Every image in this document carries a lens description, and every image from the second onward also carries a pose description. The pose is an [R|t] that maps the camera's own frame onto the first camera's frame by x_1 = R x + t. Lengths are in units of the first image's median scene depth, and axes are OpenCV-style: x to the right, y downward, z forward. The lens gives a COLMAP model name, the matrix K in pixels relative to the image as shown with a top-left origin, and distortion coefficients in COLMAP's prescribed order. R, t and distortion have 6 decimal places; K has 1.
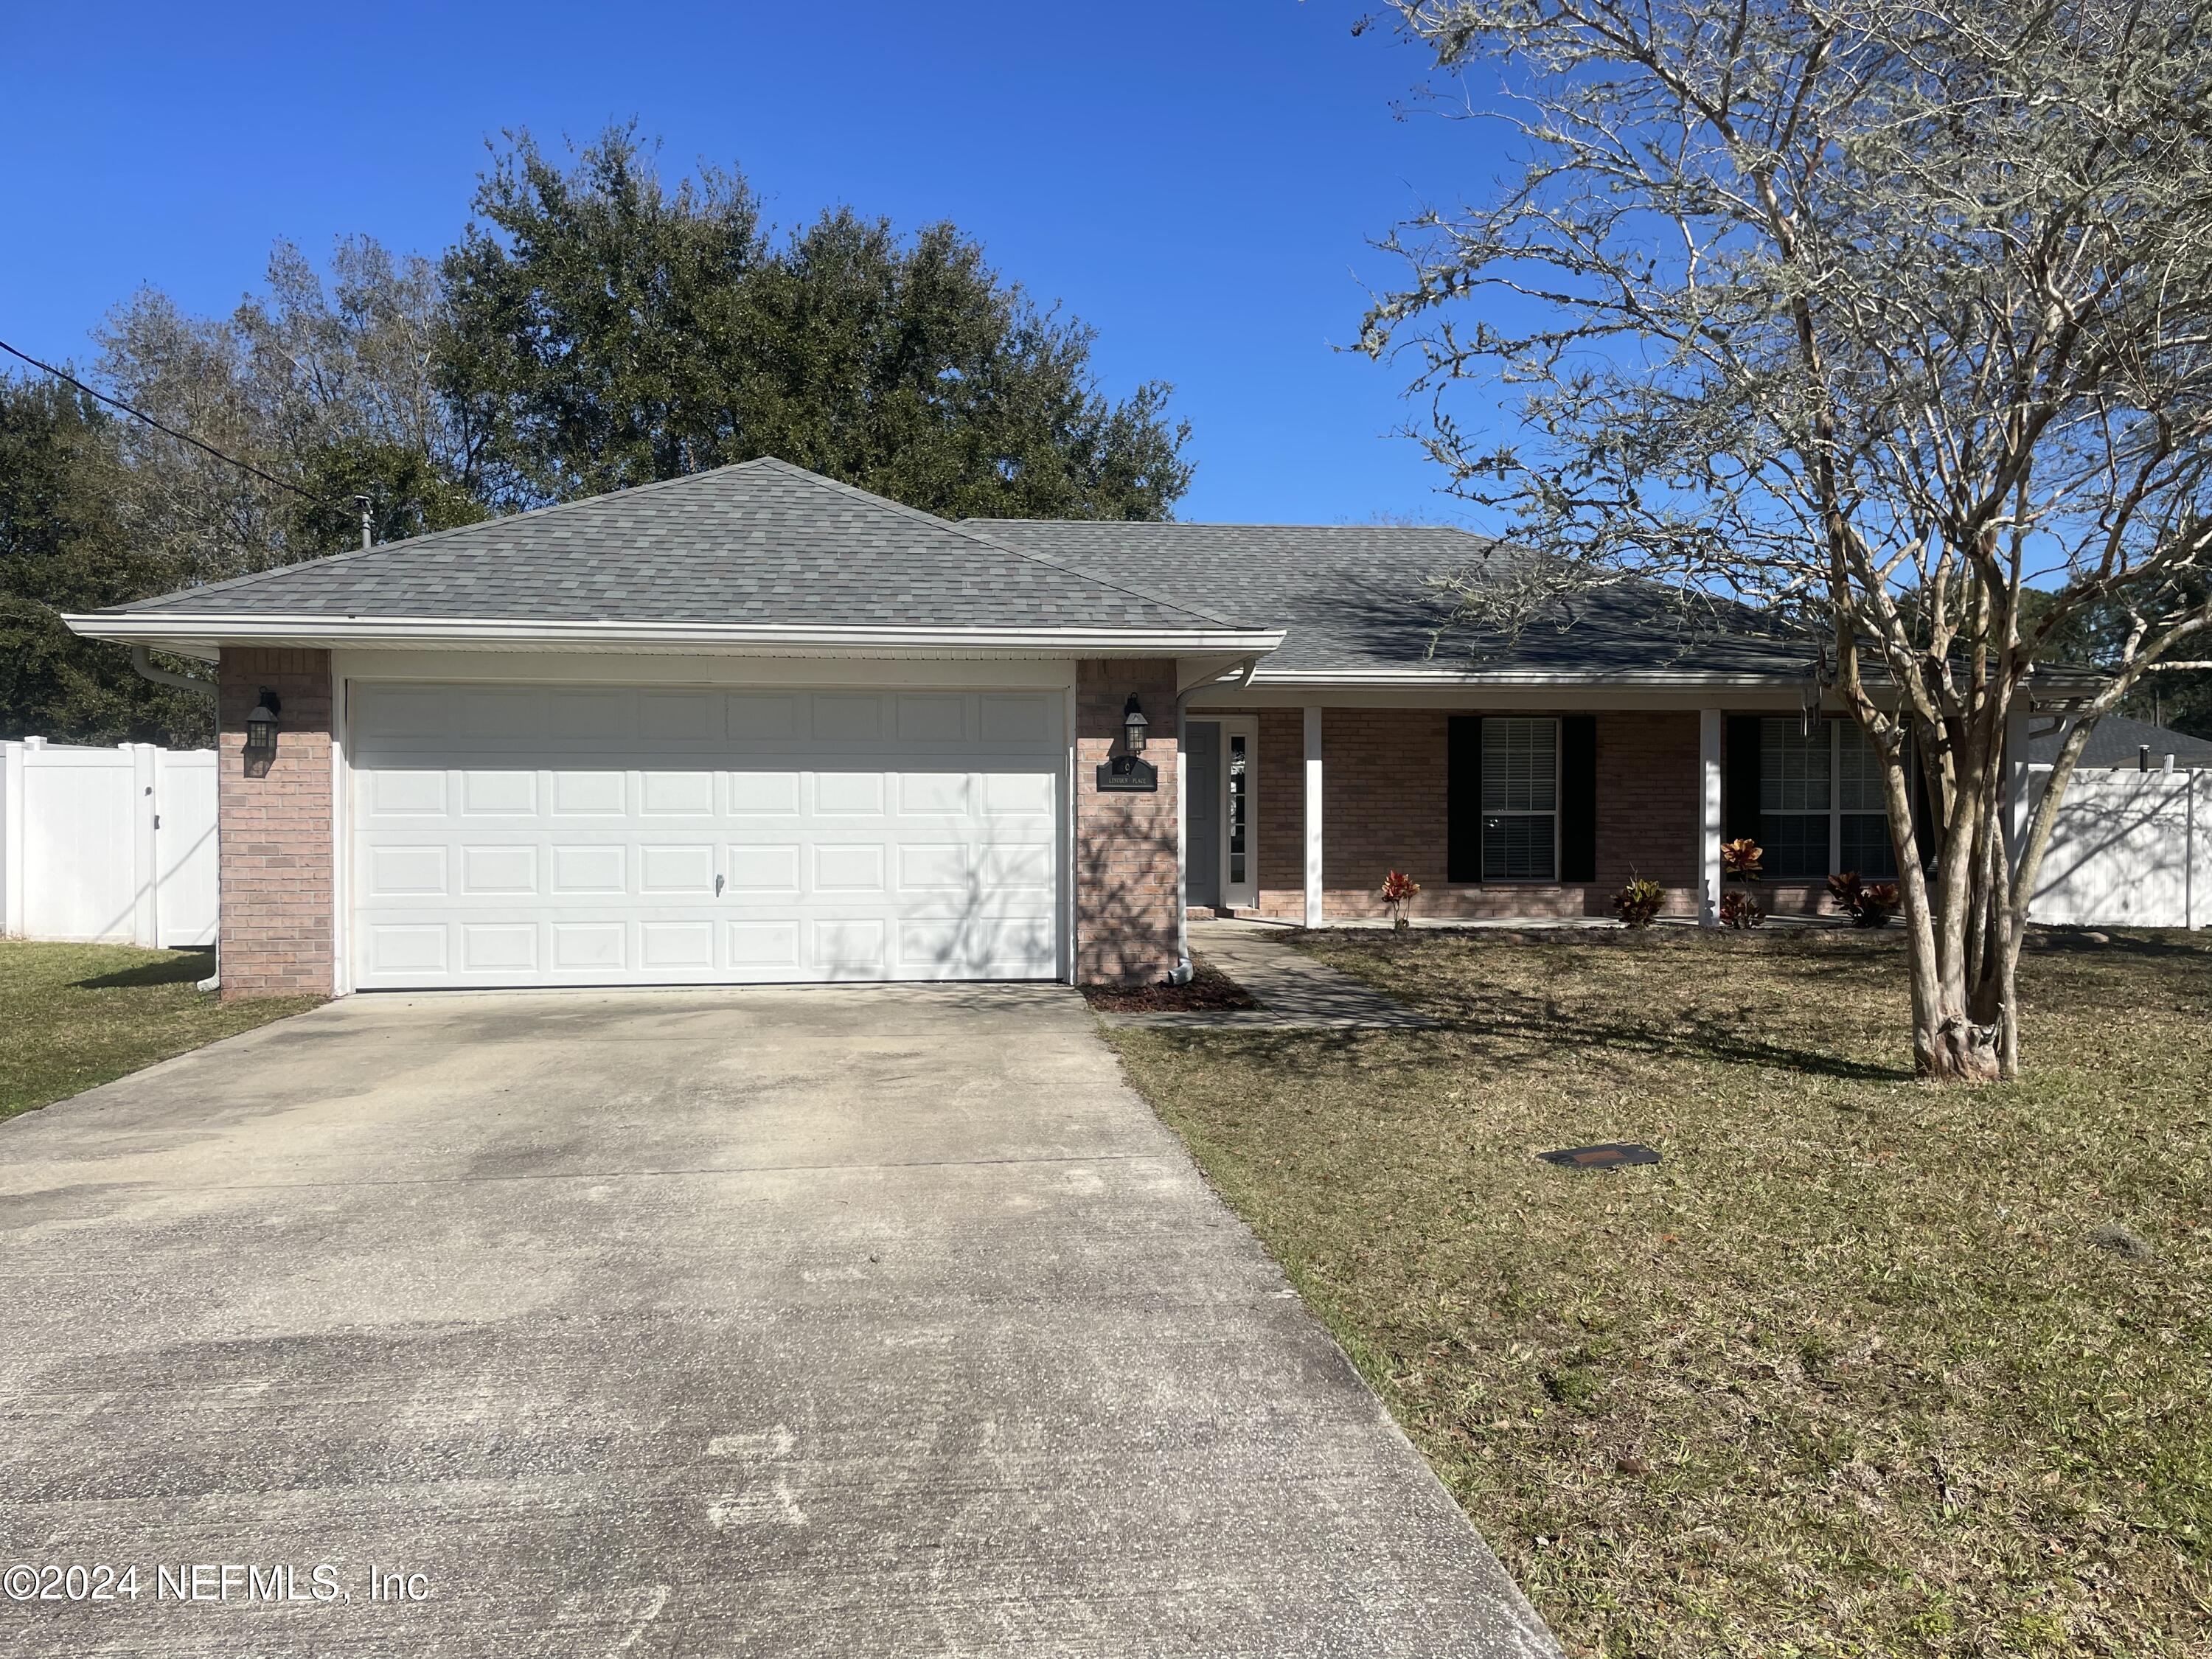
lens RADIAL K [[1664.1, 0, 1130.9], [0, 1664.1, 812.2], [0, 0, 1]] dist [0.105919, -0.136288]
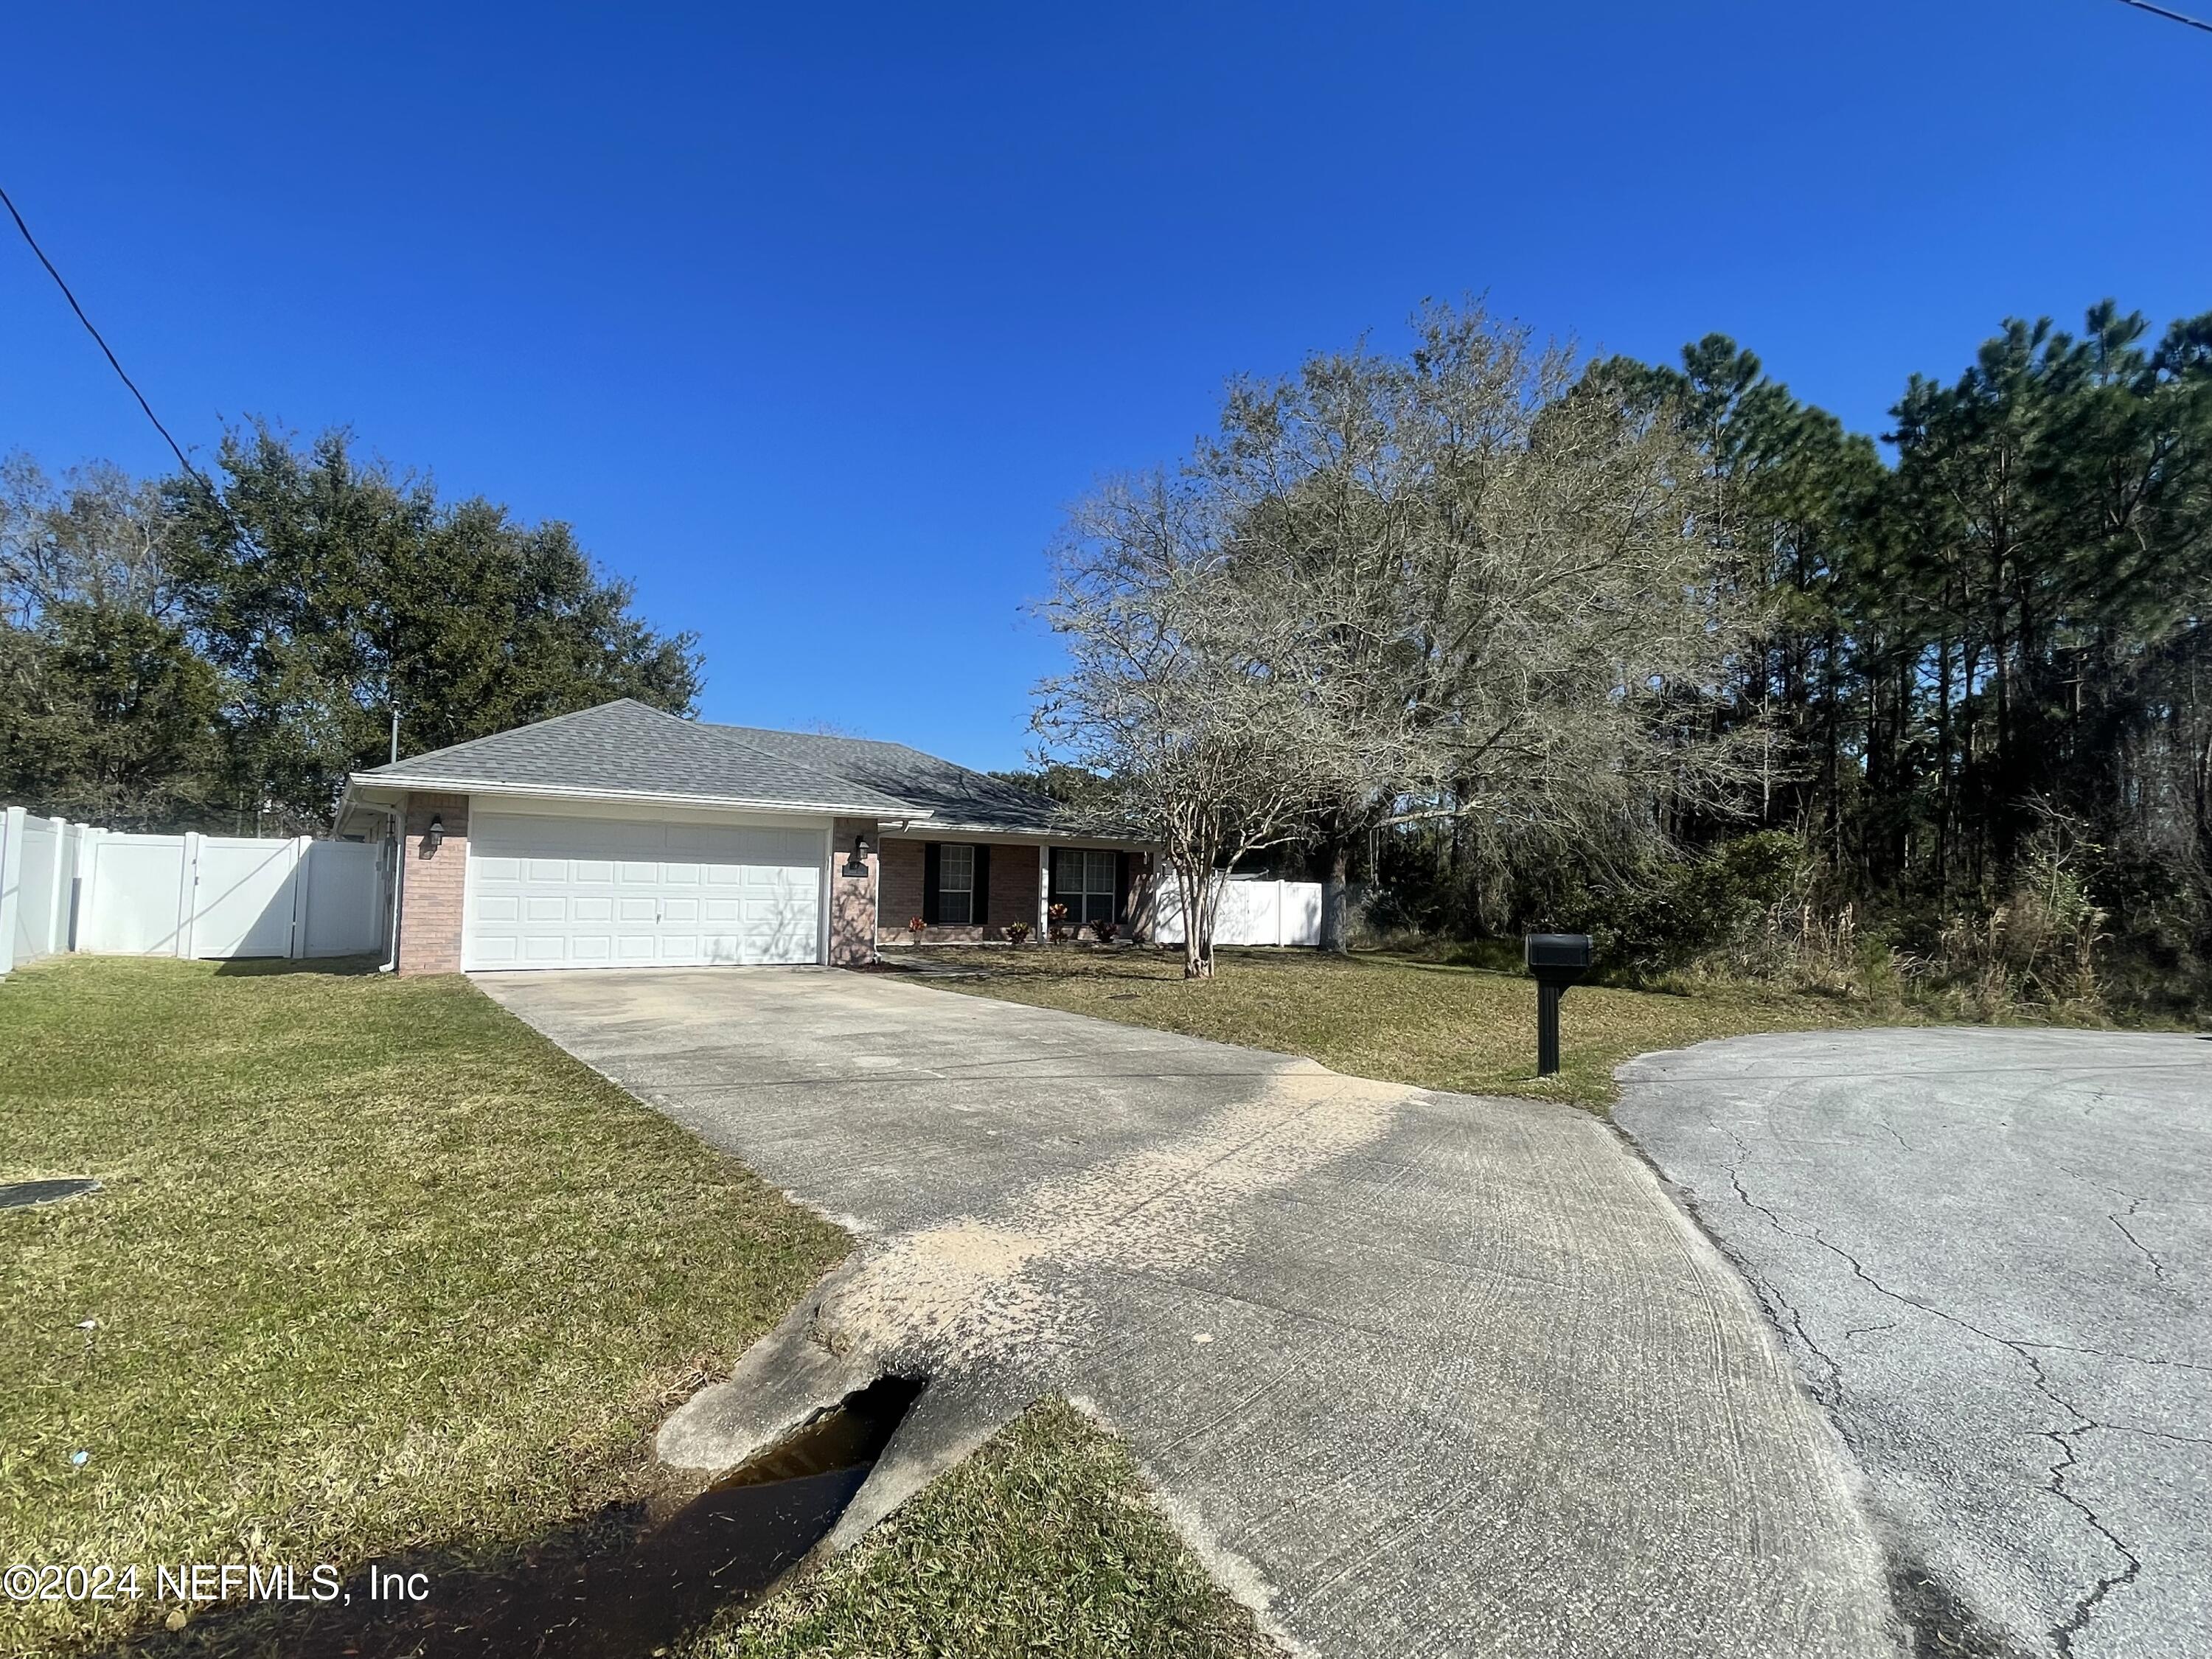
lens RADIAL K [[1111.9, 0, 1059.9], [0, 1111.9, 828.7], [0, 0, 1]] dist [0.039714, 0.000078]
pose [[0.893605, 0.044165, 0.446675, -0.311962], [-0.018839, 0.997961, -0.060987, 0.006689], [-0.448458, 0.046083, 0.892615, -0.338336]]
